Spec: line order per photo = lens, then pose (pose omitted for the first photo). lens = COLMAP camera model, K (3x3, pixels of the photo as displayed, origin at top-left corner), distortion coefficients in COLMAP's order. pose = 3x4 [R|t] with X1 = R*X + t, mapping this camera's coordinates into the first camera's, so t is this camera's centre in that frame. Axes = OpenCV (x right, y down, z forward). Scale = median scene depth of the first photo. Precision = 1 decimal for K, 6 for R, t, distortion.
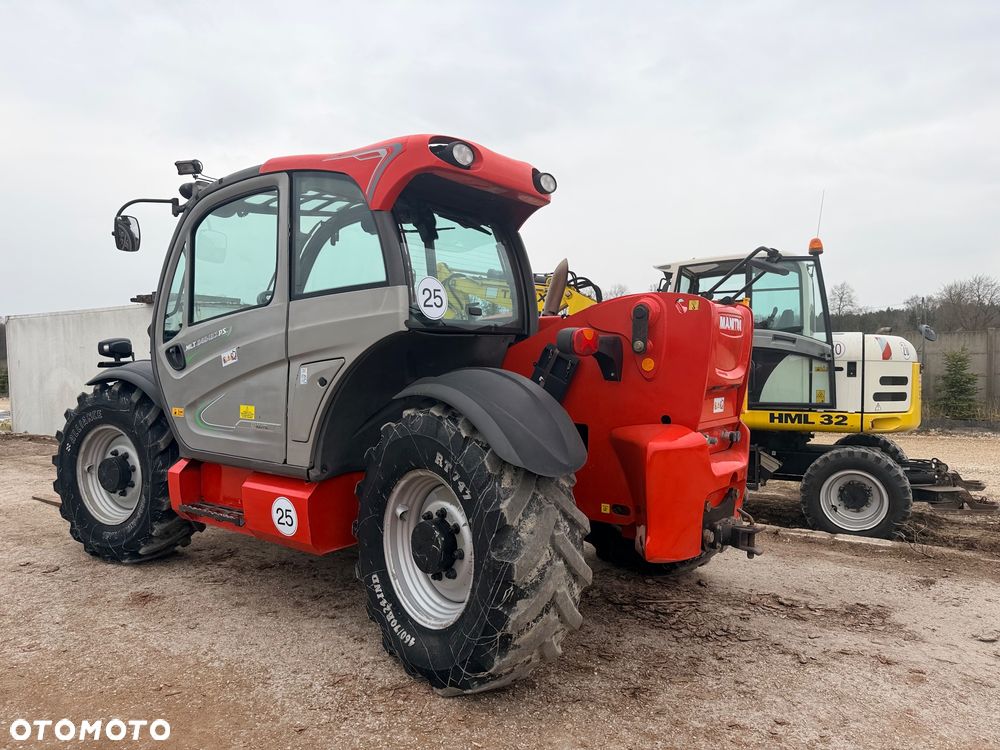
lens RADIAL K [[684.2, 0, 498.9], [0, 684.2, 377.0], [0, 0, 1]] dist [0.127595, -0.220360]
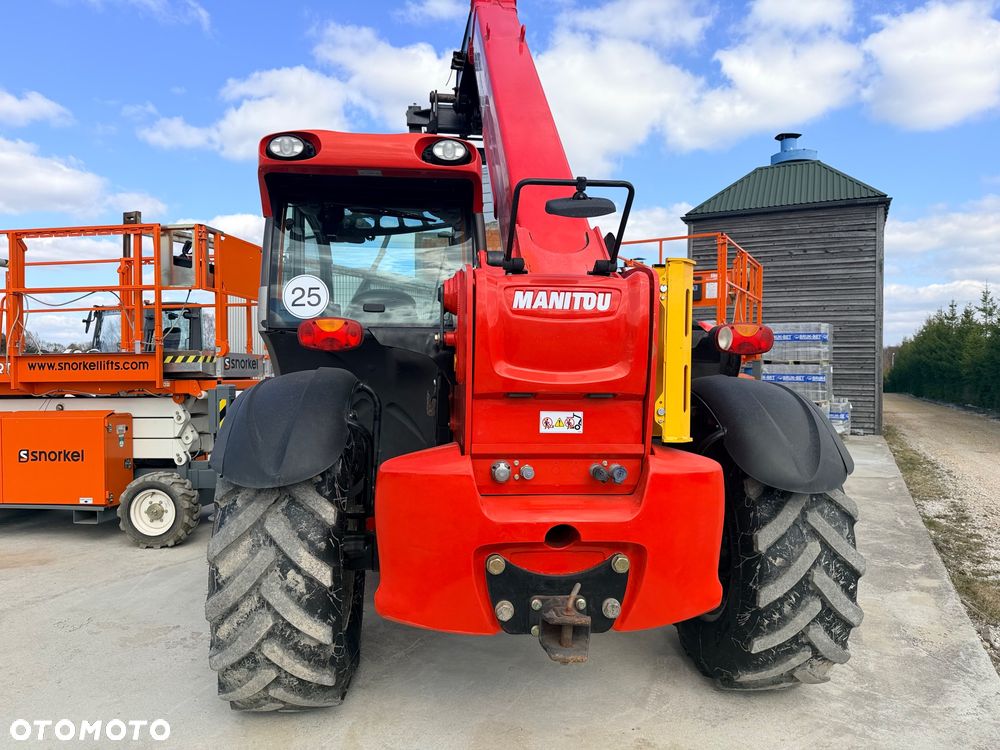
lens RADIAL K [[698.2, 0, 497.6], [0, 698.2, 376.9], [0, 0, 1]] dist [0.103242, -0.144359]
pose [[0.677278, 0.002259, -0.735724, 0.750876], [-0.023221, 0.999563, -0.018307, 0.010119], [0.735361, 0.029484, 0.677034, 0.475670]]
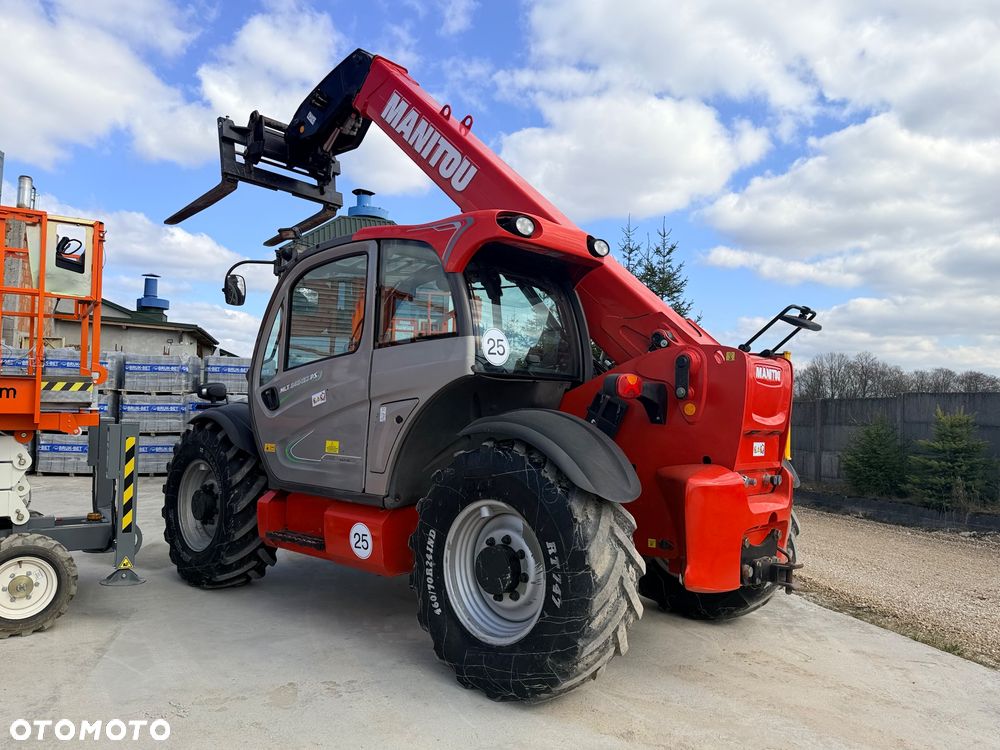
lens RADIAL K [[719.4, 0, 511.0], [0, 719.4, 373.1], [0, 0, 1]] dist [0.138077, -0.193670]
pose [[0.996152, 0.013859, -0.086536, 0.029421], [-0.021216, 0.996182, -0.084688, 0.026476], [0.085032, 0.086198, 0.992643, -0.167280]]
